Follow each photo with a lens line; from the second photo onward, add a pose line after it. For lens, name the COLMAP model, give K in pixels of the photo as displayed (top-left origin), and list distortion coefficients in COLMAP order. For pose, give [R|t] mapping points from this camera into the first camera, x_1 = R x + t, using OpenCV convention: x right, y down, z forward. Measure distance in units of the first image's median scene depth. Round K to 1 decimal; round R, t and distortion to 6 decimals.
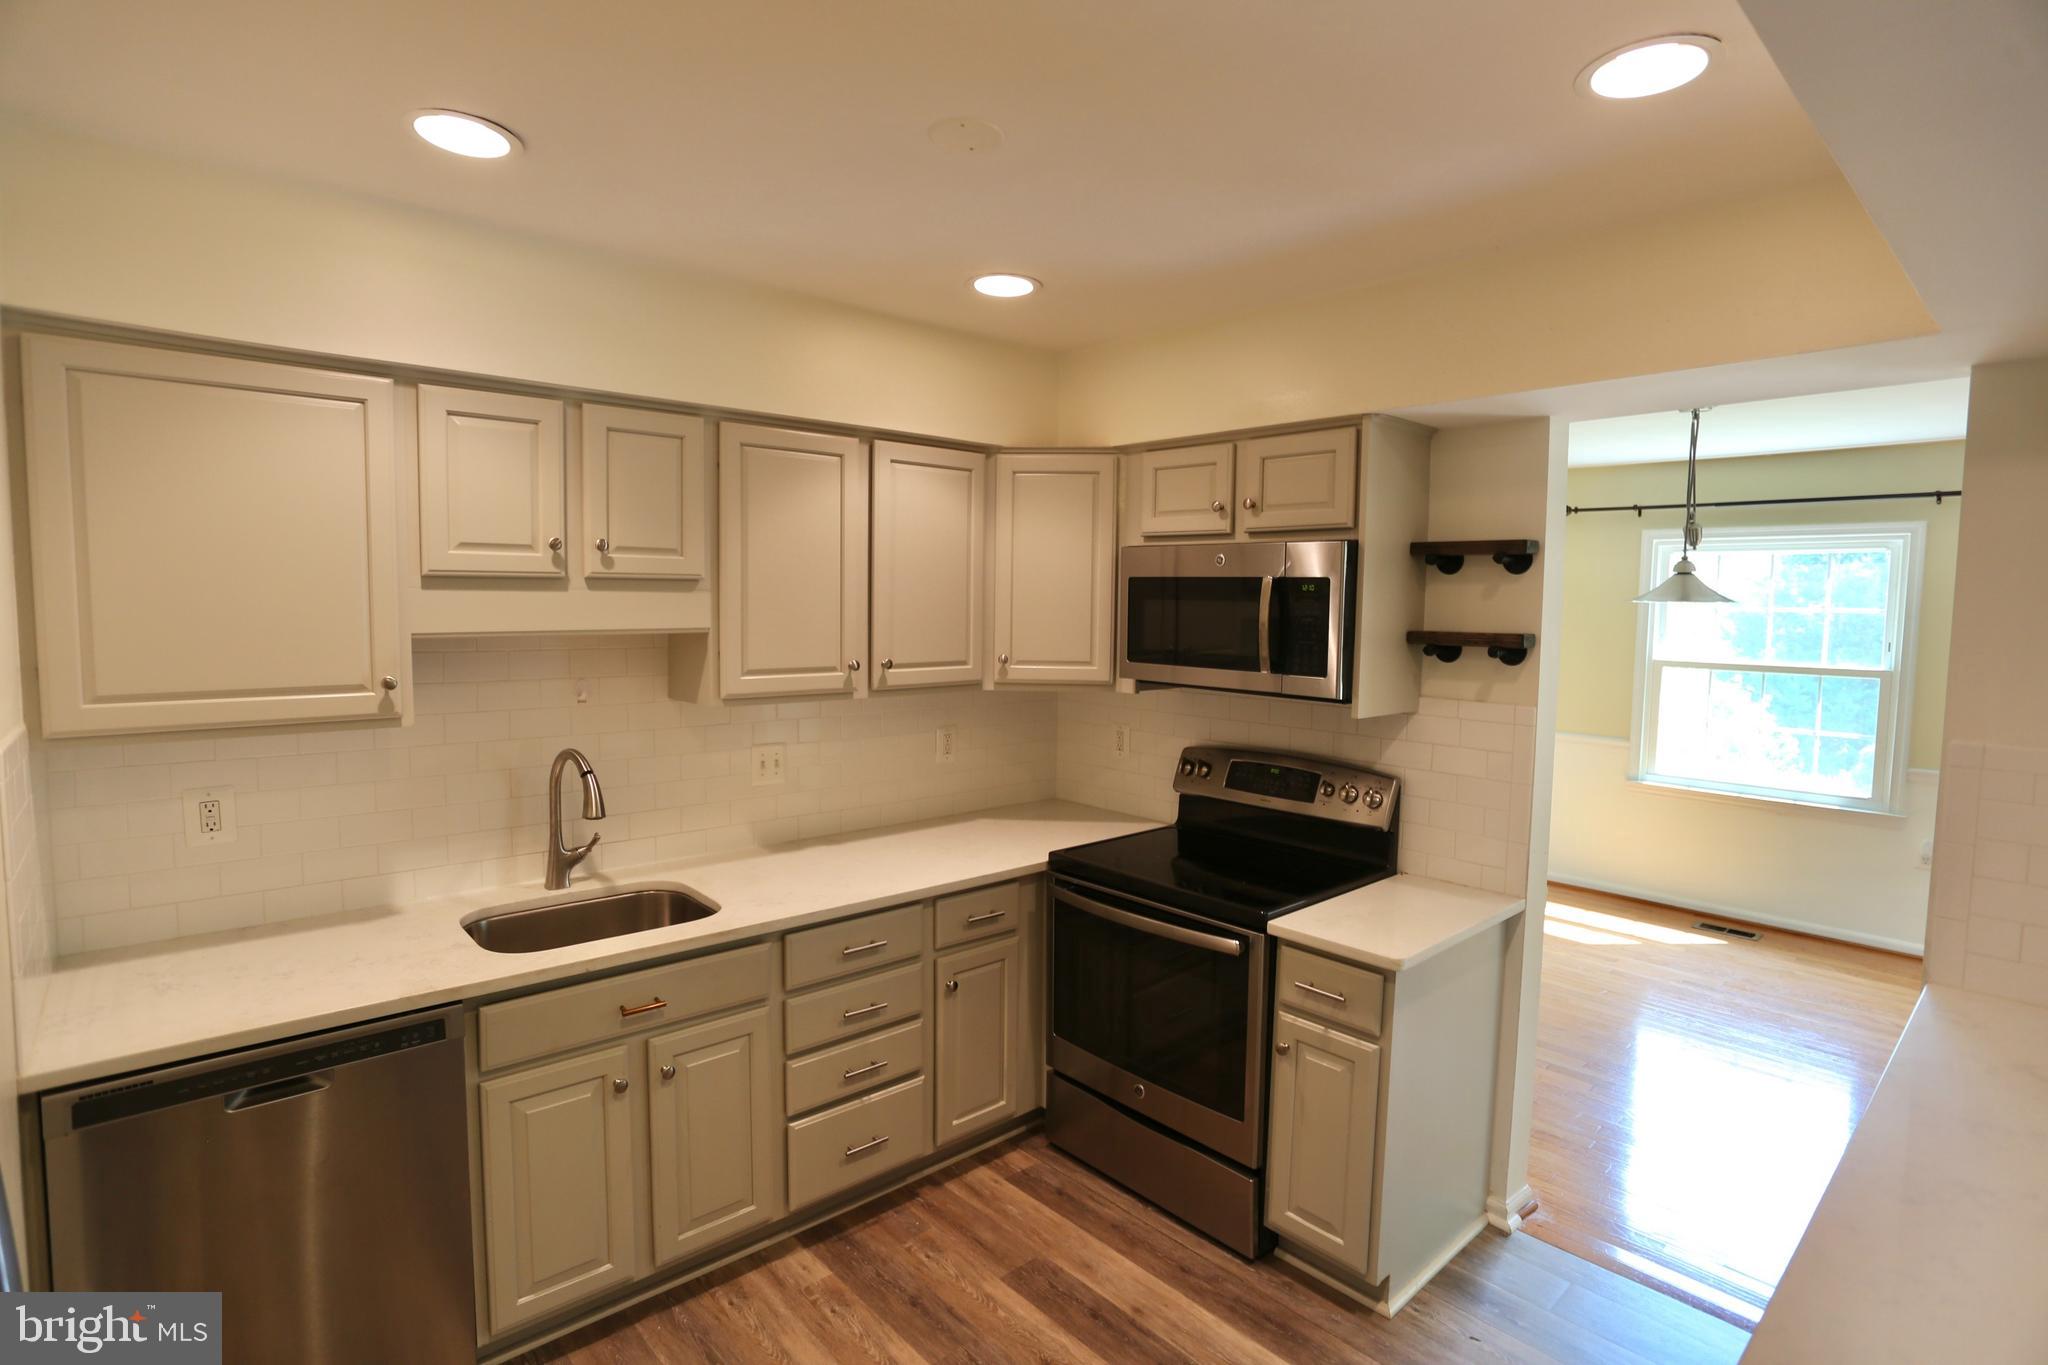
lens RADIAL K [[1007.9, 0, 1022.0], [0, 1007.9, 677.5], [0, 0, 1]] dist [-0.059229, 0.022662]
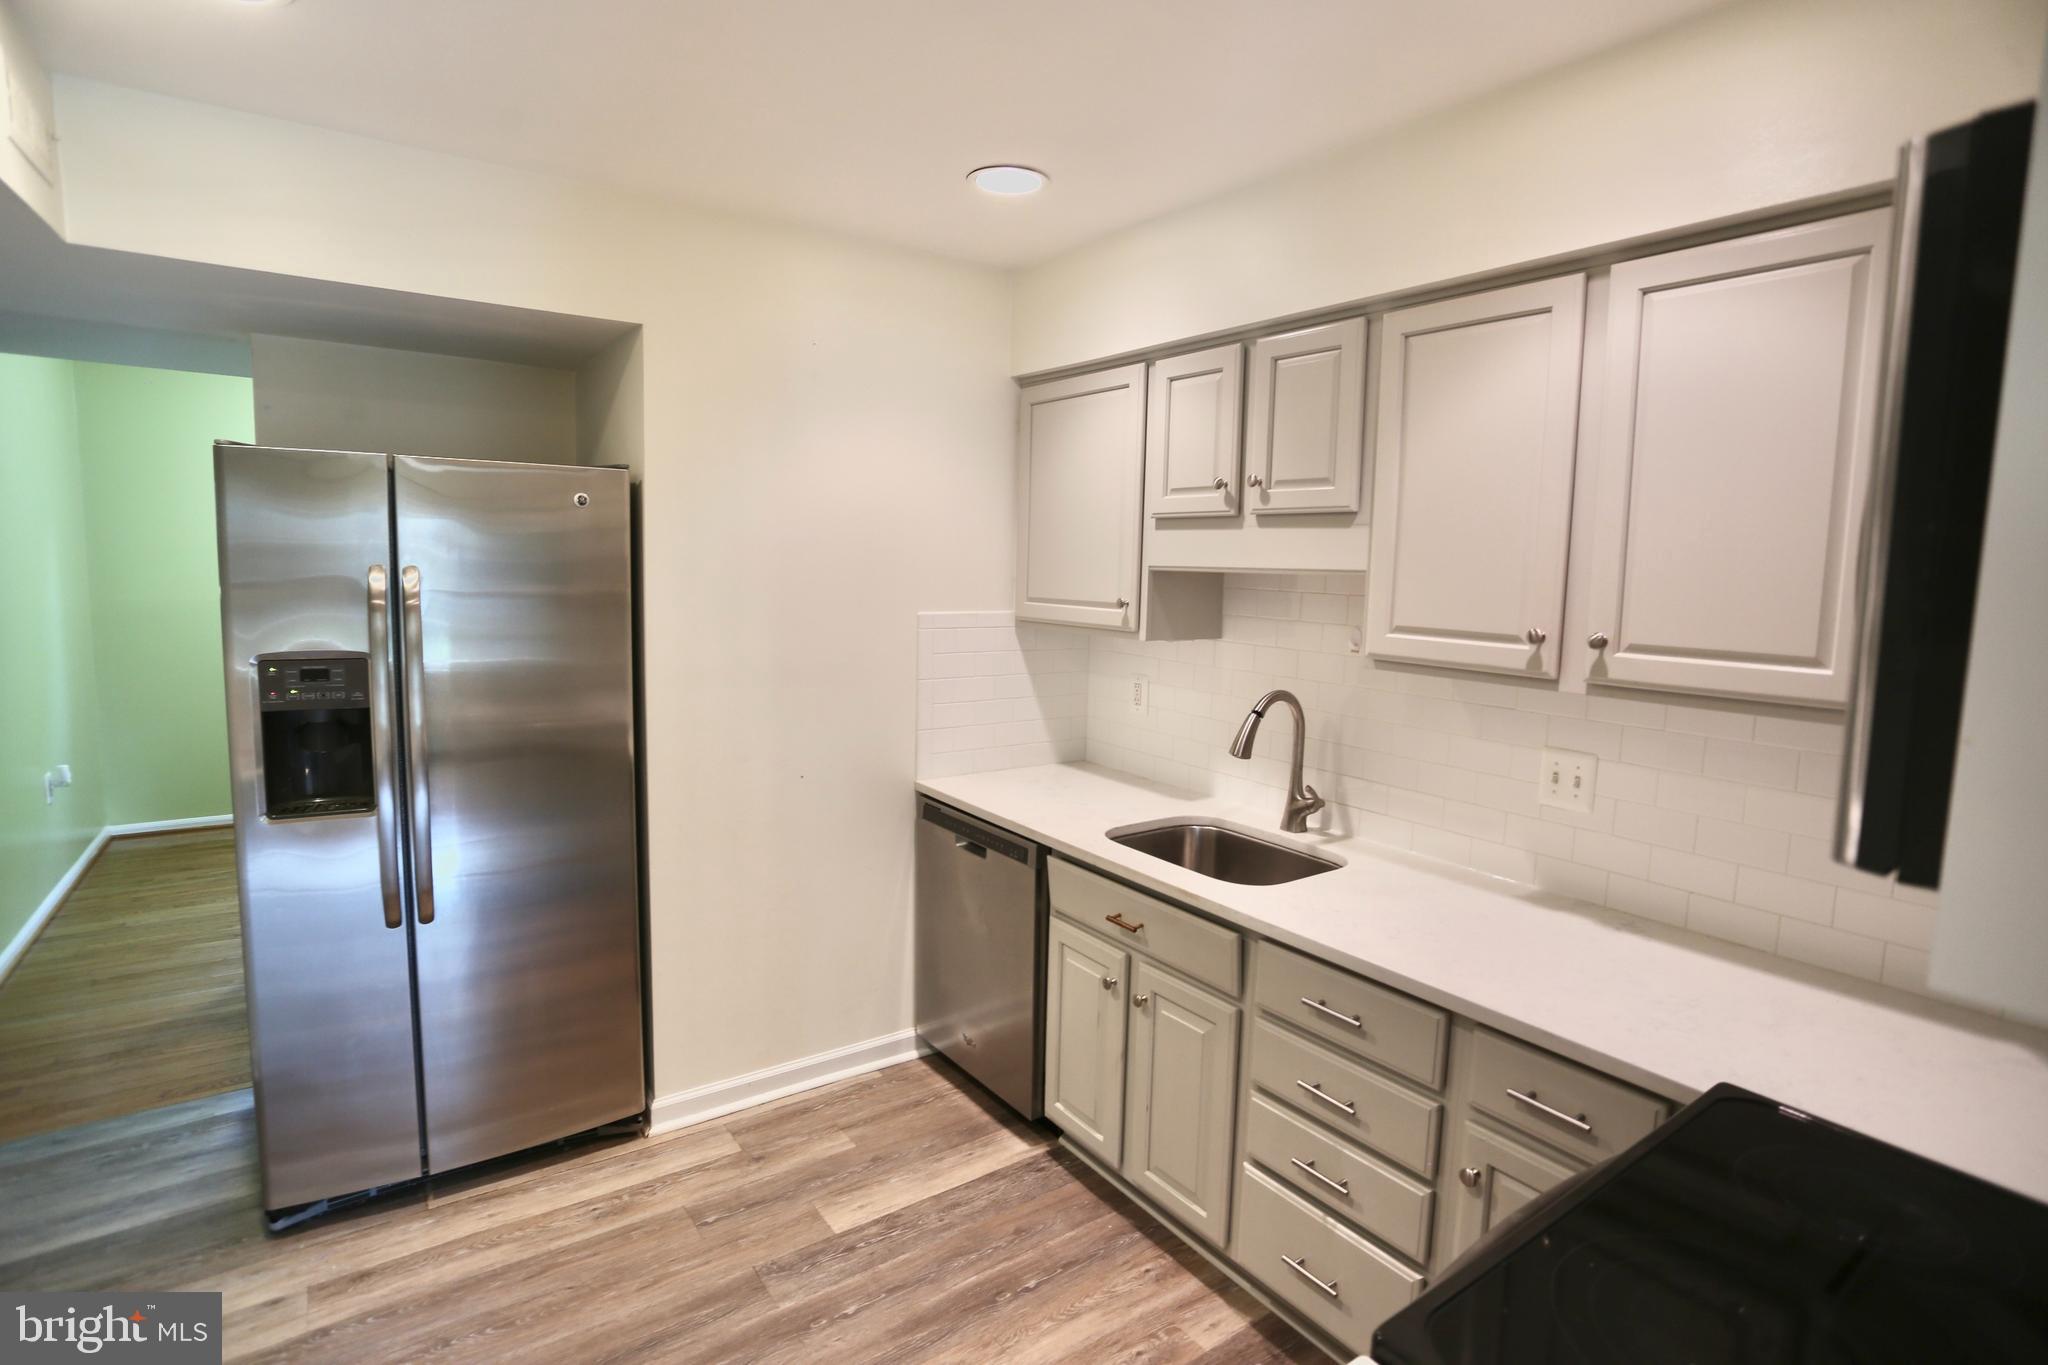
lens RADIAL K [[1007.9, 0, 1011.9], [0, 1007.9, 674.2], [0, 0, 1]] dist [-0.059229, 0.022662]
pose [[-0.120650, 0.101997, -0.987441, 0.564075], [-0.096940, 0.988743, 0.113975, -0.032060], [0.987951, 0.109474, -0.109404, 0.841511]]
